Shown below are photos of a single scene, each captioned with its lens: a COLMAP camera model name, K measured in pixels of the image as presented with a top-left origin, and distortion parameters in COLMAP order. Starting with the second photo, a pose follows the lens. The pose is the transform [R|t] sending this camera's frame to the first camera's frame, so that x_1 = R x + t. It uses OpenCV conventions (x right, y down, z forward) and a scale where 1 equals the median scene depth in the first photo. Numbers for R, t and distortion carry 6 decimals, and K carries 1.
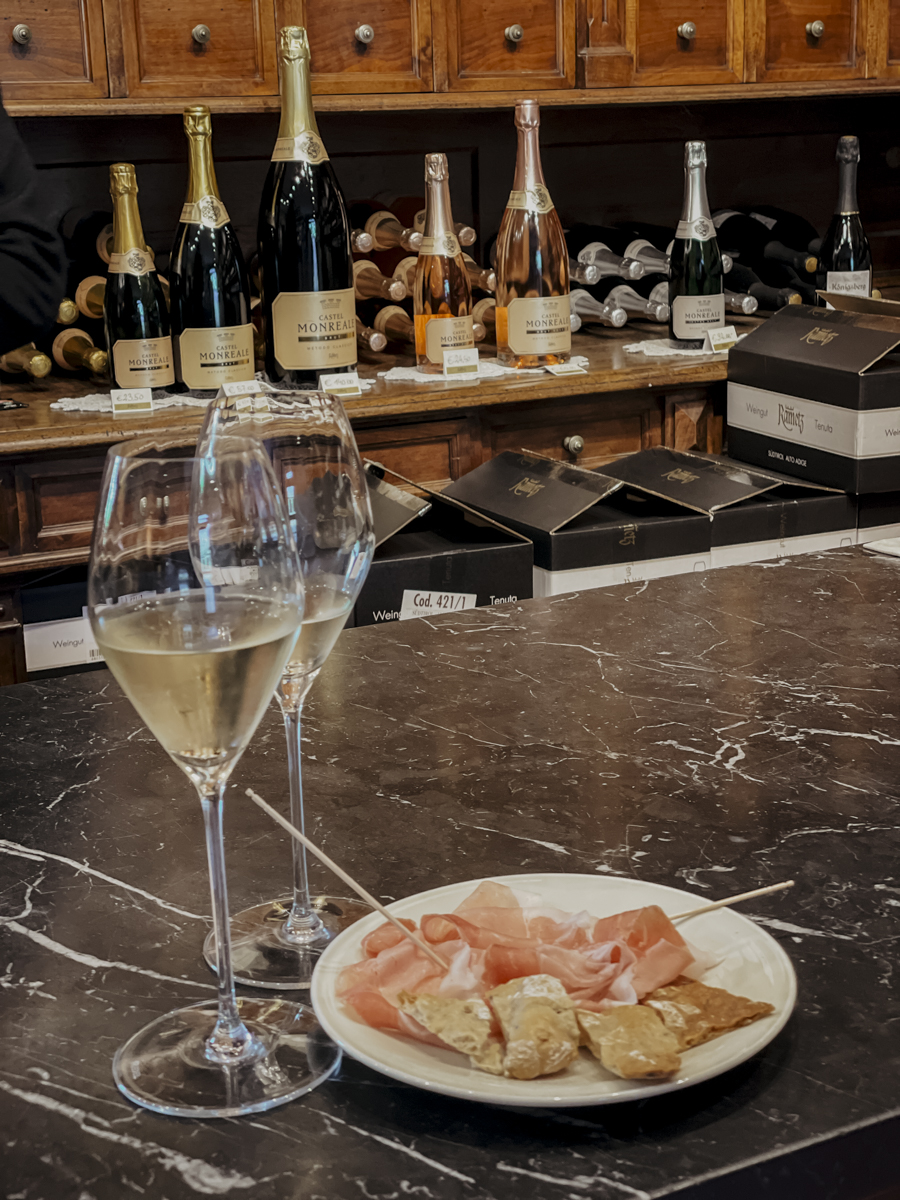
lens RADIAL K [[1819.3, 0, 450.0], [0, 1819.3, 600.0], [0, 0, 1]] dist [-0.003412, 0.515286]
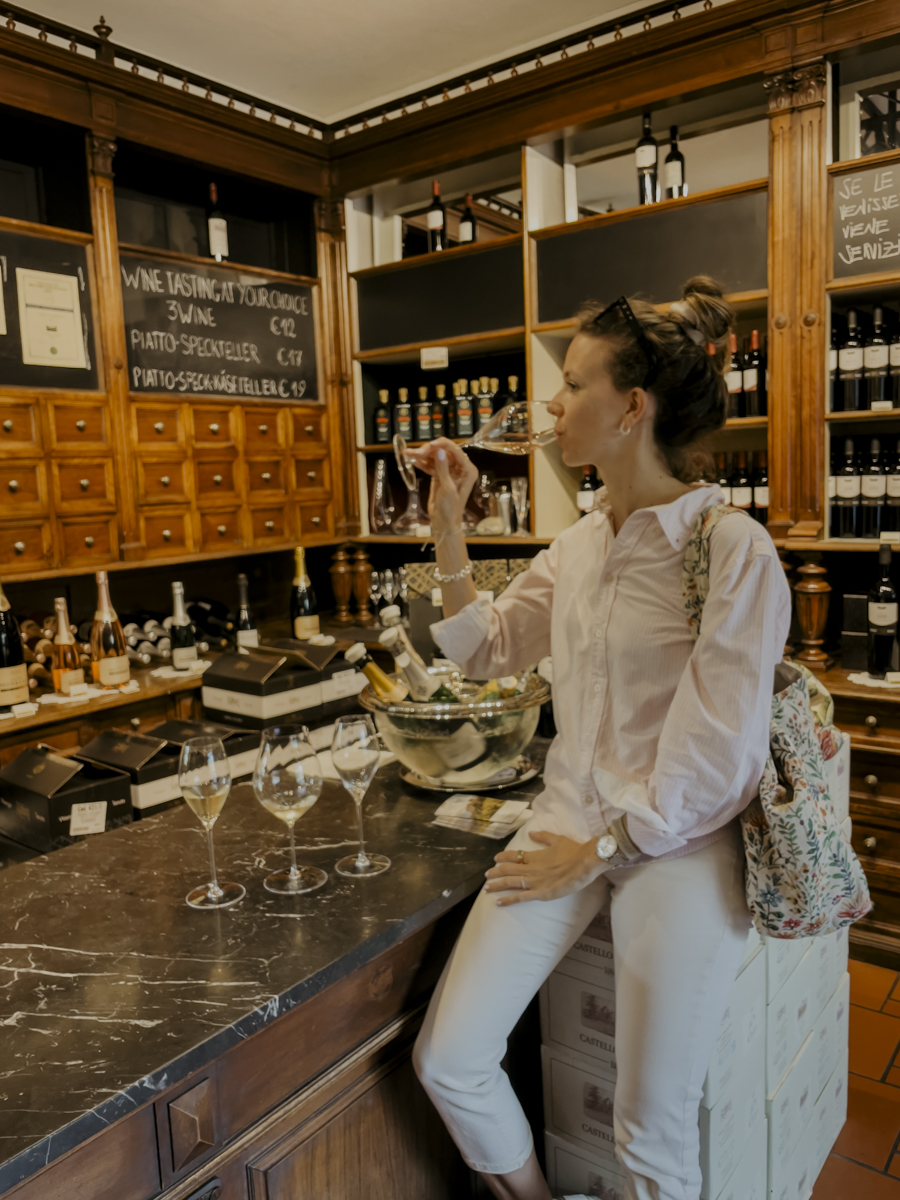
lens RADIAL K [[936.7, 0, 450.0], [0, 936.7, 600.0], [0, 0, 1]] dist [0.001411, 0.001499]
pose [[0.899348, -0.057761, 0.433403, -0.071069], [0.126419, 0.983250, -0.131289, -0.033318], [-0.418560, 0.172865, 0.891586, -0.194772]]
